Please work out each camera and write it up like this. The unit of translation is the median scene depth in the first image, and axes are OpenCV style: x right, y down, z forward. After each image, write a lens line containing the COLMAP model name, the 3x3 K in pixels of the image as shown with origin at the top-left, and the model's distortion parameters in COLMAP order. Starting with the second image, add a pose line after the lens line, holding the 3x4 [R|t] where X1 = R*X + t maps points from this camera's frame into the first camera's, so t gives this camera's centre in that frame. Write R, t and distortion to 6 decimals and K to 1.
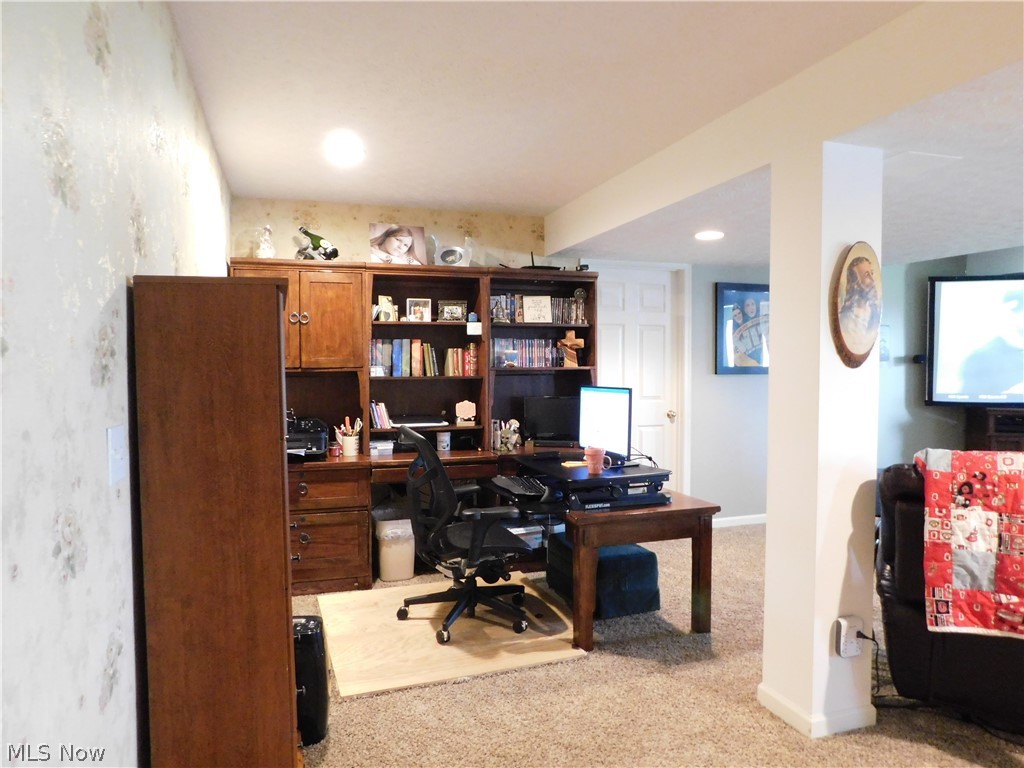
lens RADIAL K [[686.3, 0, 505.4], [0, 686.3, 376.9], [0, 0, 1]] dist [-0.066004, 0.053973]
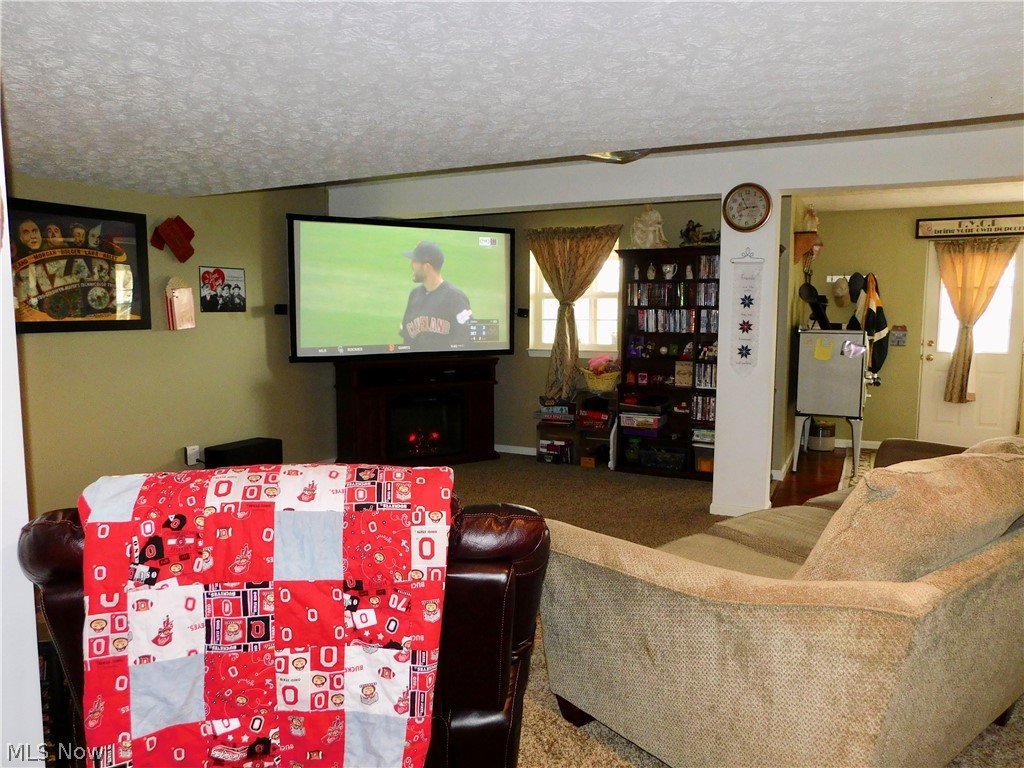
lens RADIAL K [[686.3, 0, 513.4], [0, 686.3, 383.0], [0, 0, 1]] dist [-0.066004, 0.053973]
pose [[0.711181, -0.077881, 0.698682, 0.521921], [0.020213, 0.995699, 0.090415, -0.012940], [-0.702719, -0.050179, 0.709696, 0.410858]]
